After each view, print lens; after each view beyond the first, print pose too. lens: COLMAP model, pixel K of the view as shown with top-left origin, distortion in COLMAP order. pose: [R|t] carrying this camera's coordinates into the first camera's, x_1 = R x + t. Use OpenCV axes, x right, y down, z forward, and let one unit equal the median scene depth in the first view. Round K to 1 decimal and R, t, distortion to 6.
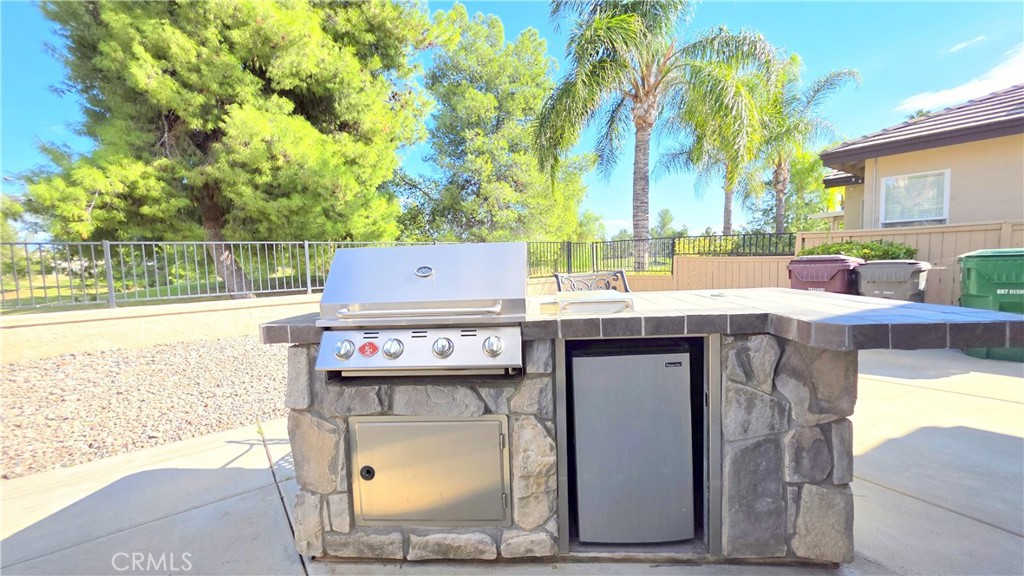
lens RADIAL K [[413.3, 0, 510.2], [0, 413.3, 289.0], [0, 0, 1]] dist [0.002025, 0.000214]
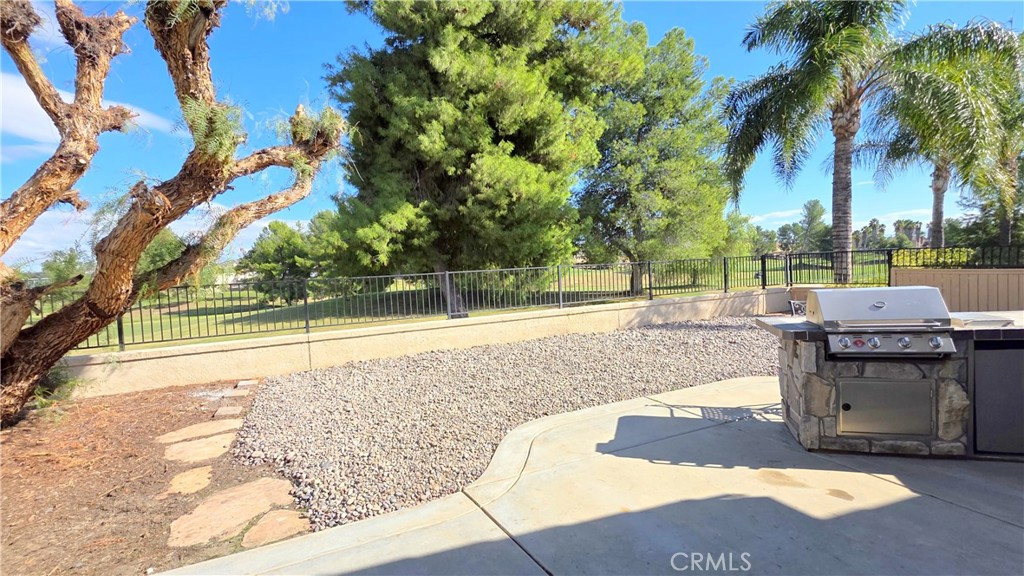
lens RADIAL K [[449.8, 0, 513.3], [0, 449.8, 293.0], [0, 0, 1]] dist [0.008872, 0.000309]
pose [[0.975697, -0.008429, -0.218960, -0.278358], [0.006189, 0.999921, -0.010914, -0.016105], [0.219035, 0.009294, 0.975673, -0.284046]]
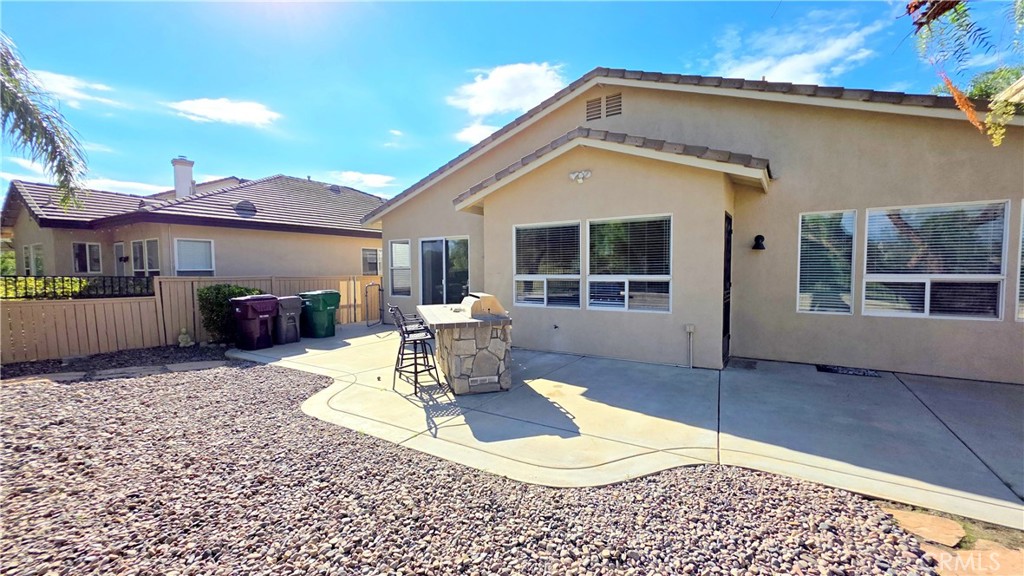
lens RADIAL K [[422.2, 0, 511.8], [0, 422.2, 293.2], [0, 0, 1]] dist [0.002121, 0.000406]
pose [[-0.361670, -0.019412, 0.932104, -0.730421], [0.086479, 0.994774, 0.054272, -0.058768], [-0.928287, 0.100236, -0.358101, 0.426929]]
